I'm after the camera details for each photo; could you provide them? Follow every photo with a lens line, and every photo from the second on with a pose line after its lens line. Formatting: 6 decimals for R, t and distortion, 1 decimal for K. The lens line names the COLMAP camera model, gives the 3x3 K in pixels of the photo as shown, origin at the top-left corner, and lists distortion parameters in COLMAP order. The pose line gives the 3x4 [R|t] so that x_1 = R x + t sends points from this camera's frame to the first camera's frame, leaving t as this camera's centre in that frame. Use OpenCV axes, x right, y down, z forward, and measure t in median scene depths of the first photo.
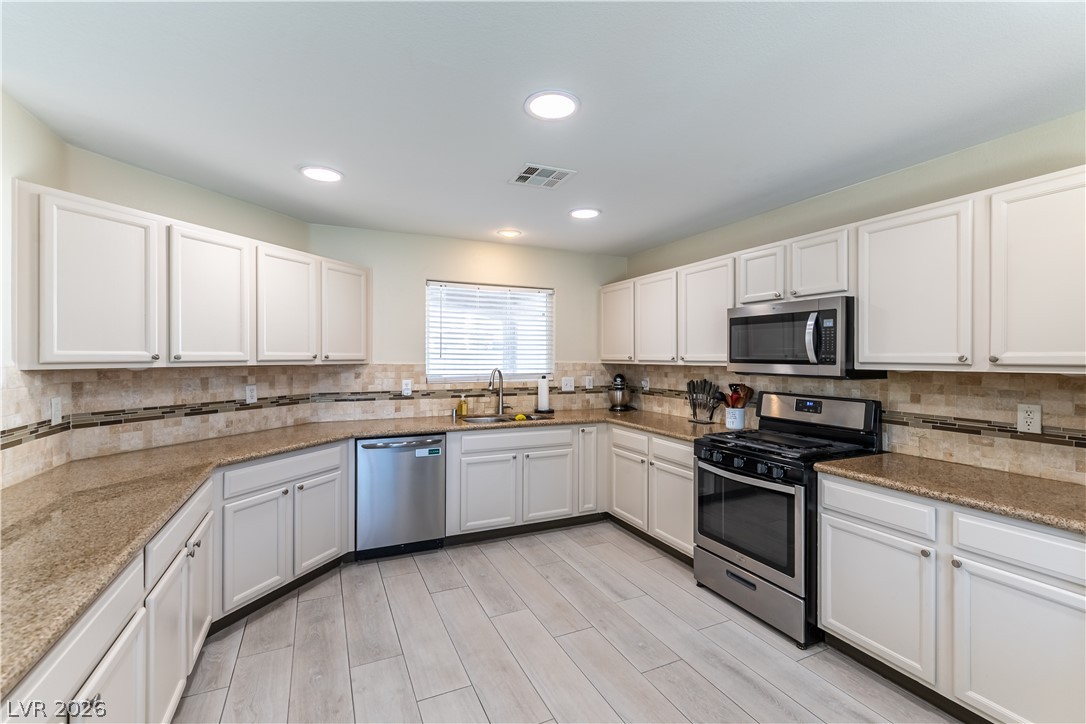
lens RADIAL K [[477.8, 0, 551.1], [0, 477.8, 360.1], [0, 0, 1]] dist [0.002704, 0.001085]
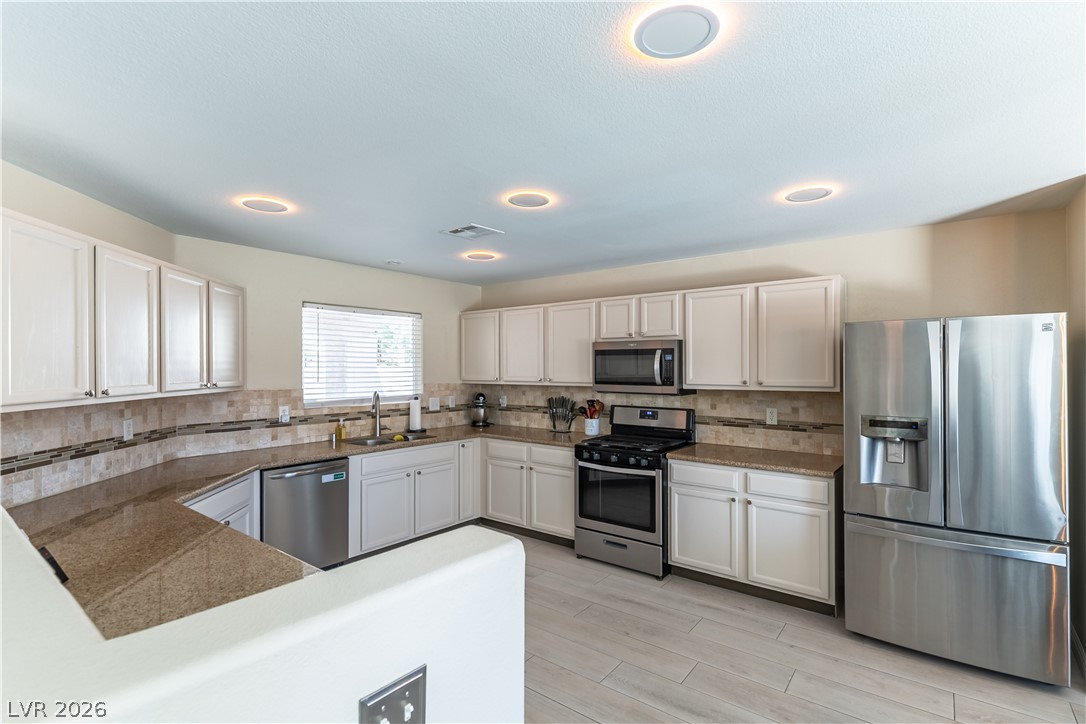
lens RADIAL K [[508.8, 0, 549.9], [0, 508.8, 372.5], [0, 0, 1]] dist [-0.001331, -0.000021]
pose [[0.892757, -0.008107, 0.450466, -0.384773], [0.007070, 0.999967, 0.003986, -0.034958], [-0.450483, -0.000373, 0.892785, -0.194159]]
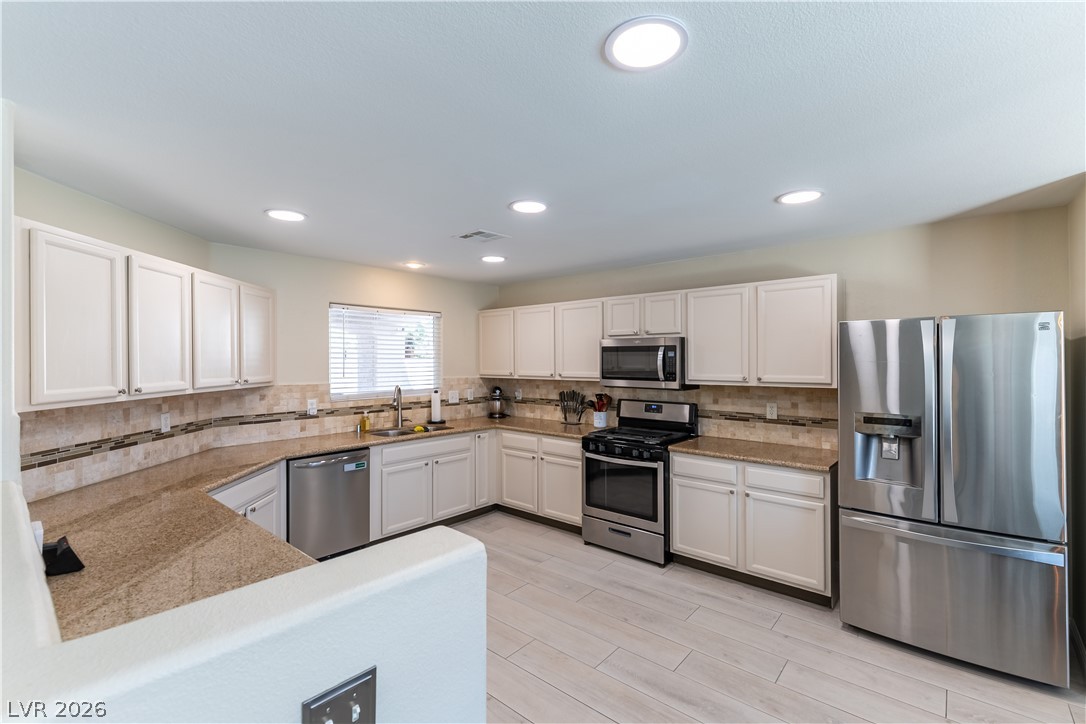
lens RADIAL K [[477.8, 0, 552.7], [0, 477.8, 365.0], [0, 0, 1]] dist [0.002704, 0.001085]
pose [[0.912487, -0.009521, 0.408994, -0.336664], [0.007888, 0.999953, 0.005679, -0.046951], [-0.409029, -0.001956, 0.912519, -0.204538]]
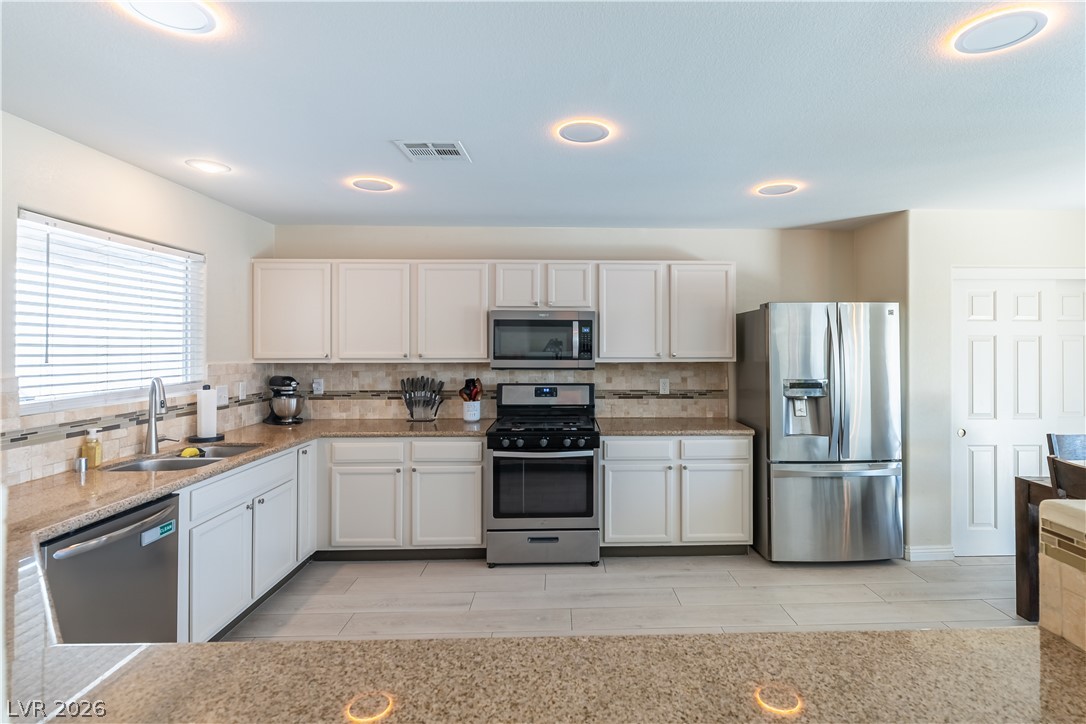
lens RADIAL K [[538.8, 0, 581.0], [0, 538.8, 347.2], [0, 0, 1]] dist [-0.002755, 0.000222]
pose [[0.400276, -0.005677, 0.916377, -0.740572], [0.007976, 0.999965, 0.002711, -0.026800], [-0.916360, 0.006223, 0.400307, 0.335765]]
